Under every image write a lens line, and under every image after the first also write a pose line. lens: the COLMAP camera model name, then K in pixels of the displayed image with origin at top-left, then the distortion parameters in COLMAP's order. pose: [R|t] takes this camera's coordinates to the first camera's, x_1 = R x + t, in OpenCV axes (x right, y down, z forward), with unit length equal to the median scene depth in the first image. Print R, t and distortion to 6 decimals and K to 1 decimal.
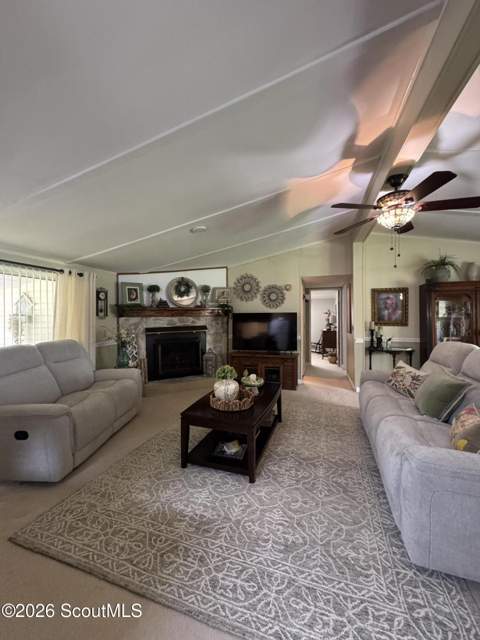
lens RADIAL K [[254.9, 0, 240.3], [0, 254.9, 318.2], [0, 0, 1]] dist [0.020332, 0.000237]
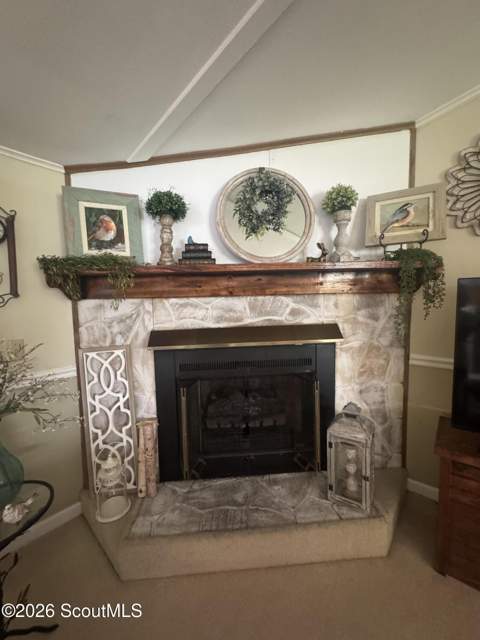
lens RADIAL K [[260.7, 0, 242.6], [0, 260.7, 320.4], [0, 0, 1]] dist [0.000741, -0.000044]
pose [[0.911589, 0.023033, -0.410457, -0.115762], [0.008218, 0.997209, 0.074211, 0.000106], [0.411021, -0.071023, 0.908855, 0.705622]]
